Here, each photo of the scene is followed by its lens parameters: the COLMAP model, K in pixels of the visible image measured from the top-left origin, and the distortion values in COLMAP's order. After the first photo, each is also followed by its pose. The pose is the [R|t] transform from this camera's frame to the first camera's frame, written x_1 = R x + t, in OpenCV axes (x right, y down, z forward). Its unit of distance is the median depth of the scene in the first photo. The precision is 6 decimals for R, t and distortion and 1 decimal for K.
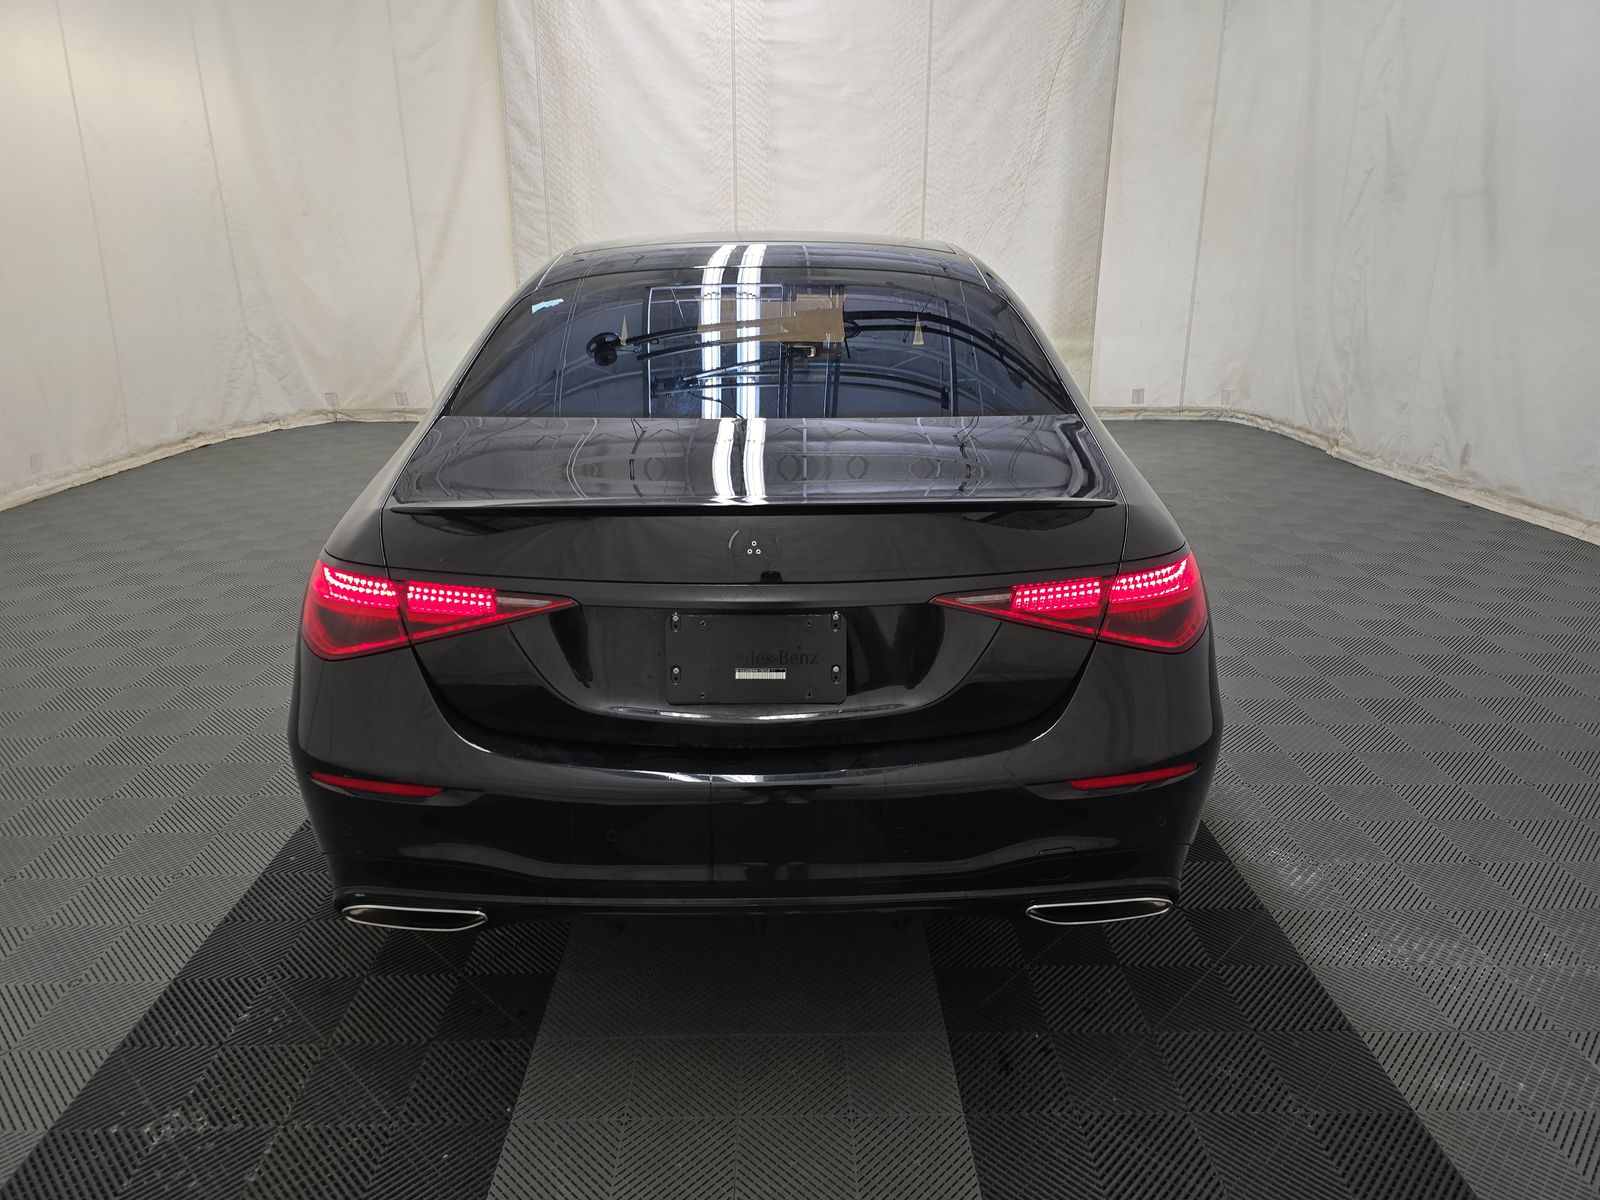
lens RADIAL K [[1080.2, 0, 806.8], [0, 1080.2, 606.5], [0, 0, 1]] dist [0.062413, -0.036703]
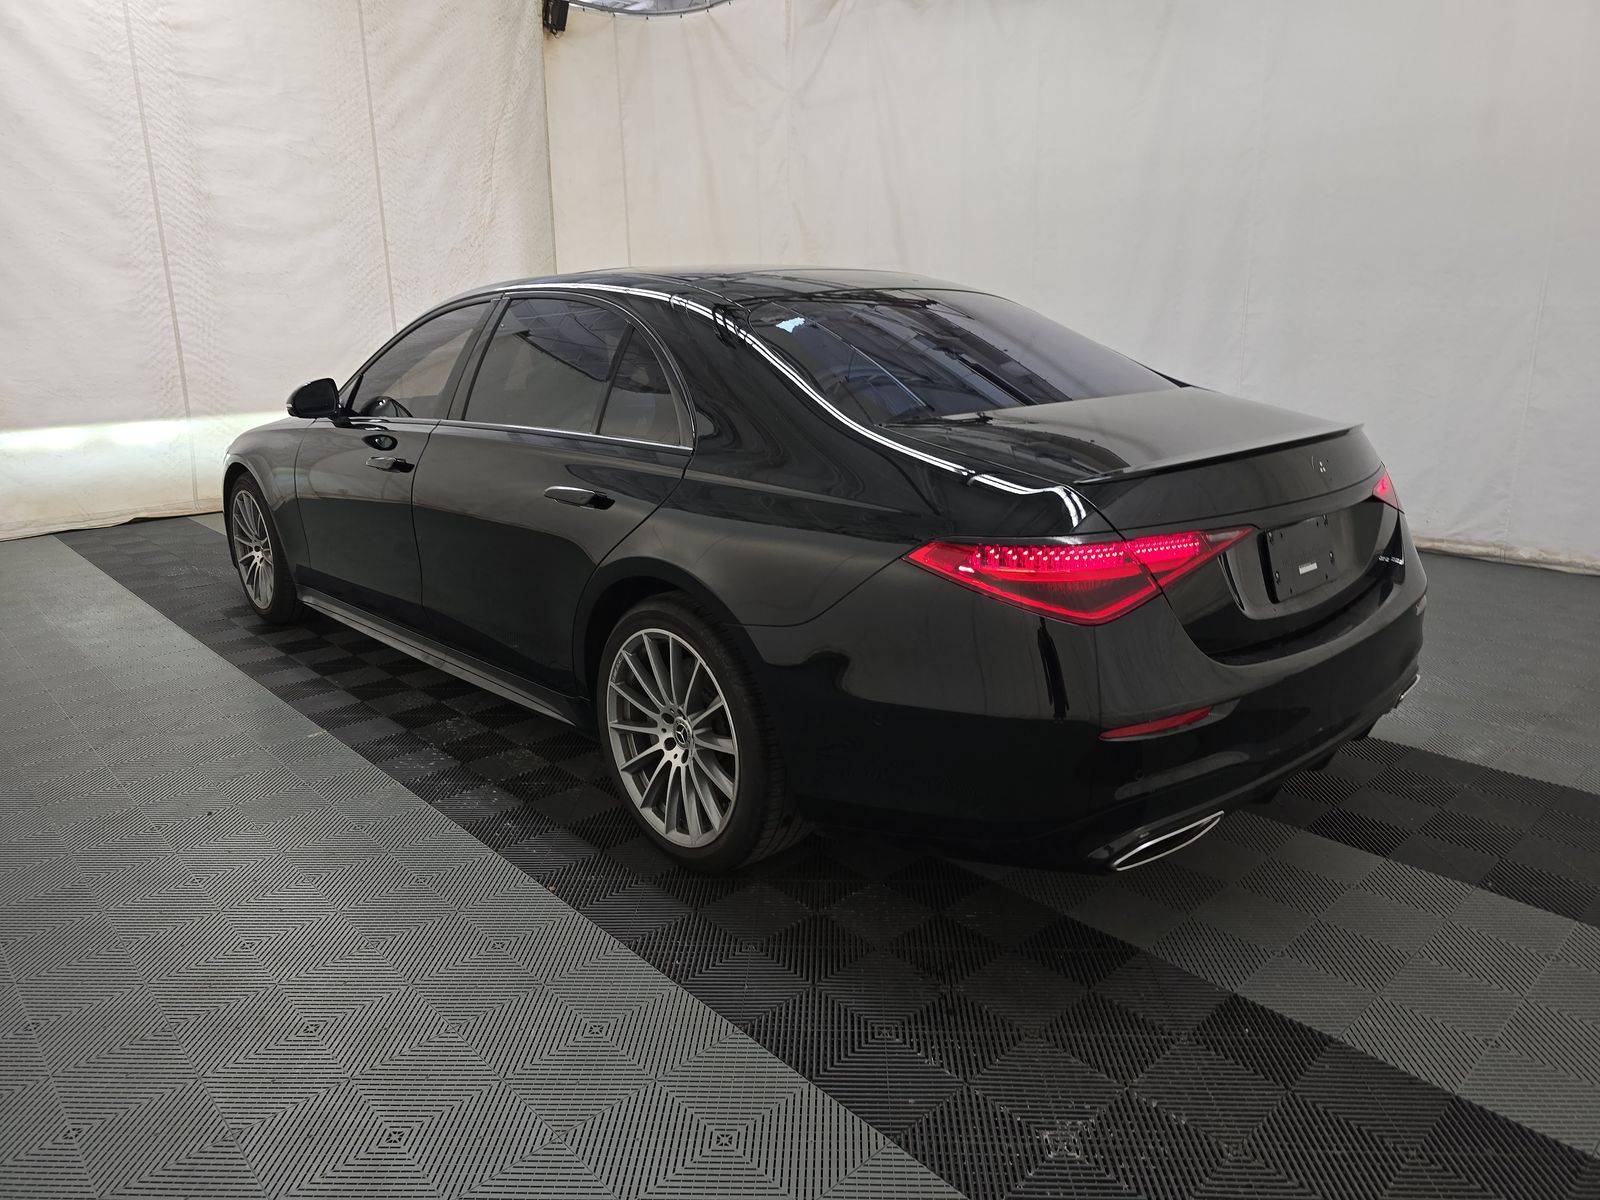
lens RADIAL K [[1080.2, 0, 806.8], [0, 1080.2, 606.5], [0, 0, 1]] dist [0.062413, -0.036703]
pose [[0.752051, -0.184302, 0.632813, -0.288691], [0.223369, 0.974561, 0.018376, -0.011152], [-0.620101, 0.127532, 0.774087, 0.070876]]
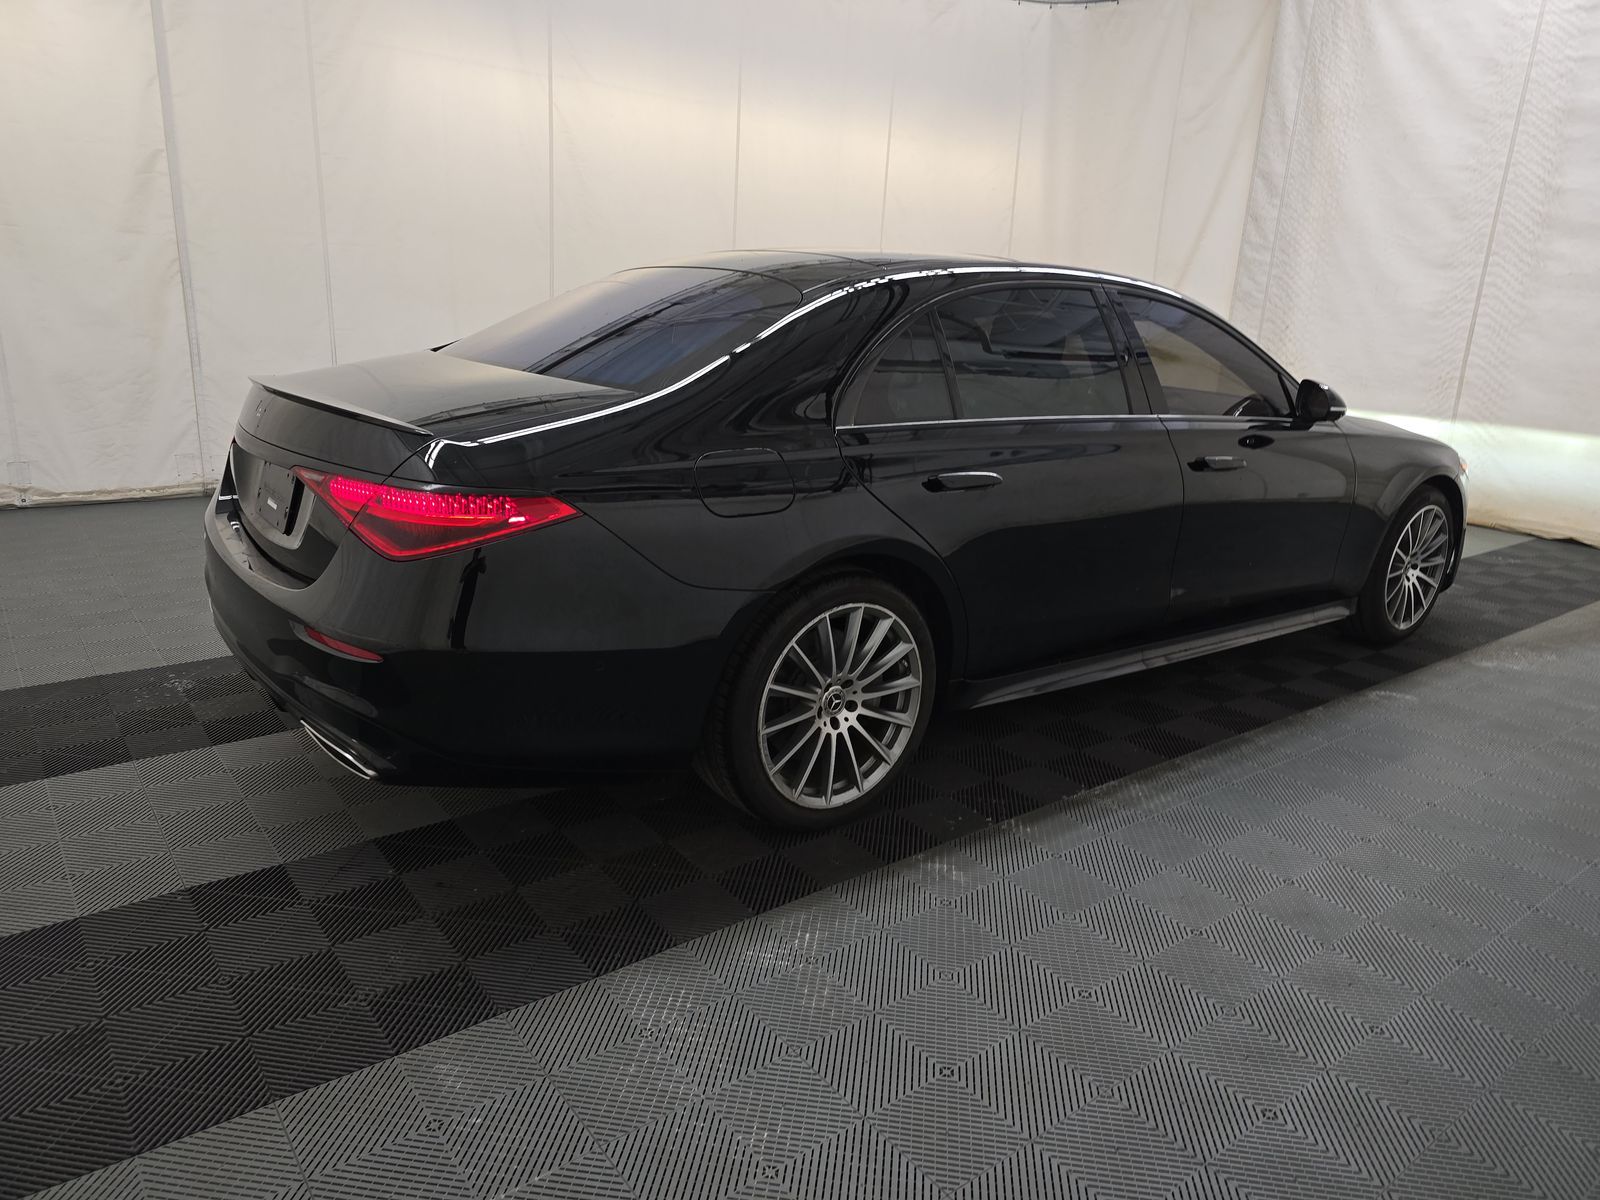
lens RADIAL K [[1080.2, 0, 806.8], [0, 1080.2, 606.5], [0, 0, 1]] dist [0.062413, -0.036703]
pose [[0.599483, 0.257878, -0.757707, 0.336812], [-0.303014, 0.949334, 0.083357, -0.032207], [0.740813, 0.179624, 0.647249, 0.128593]]
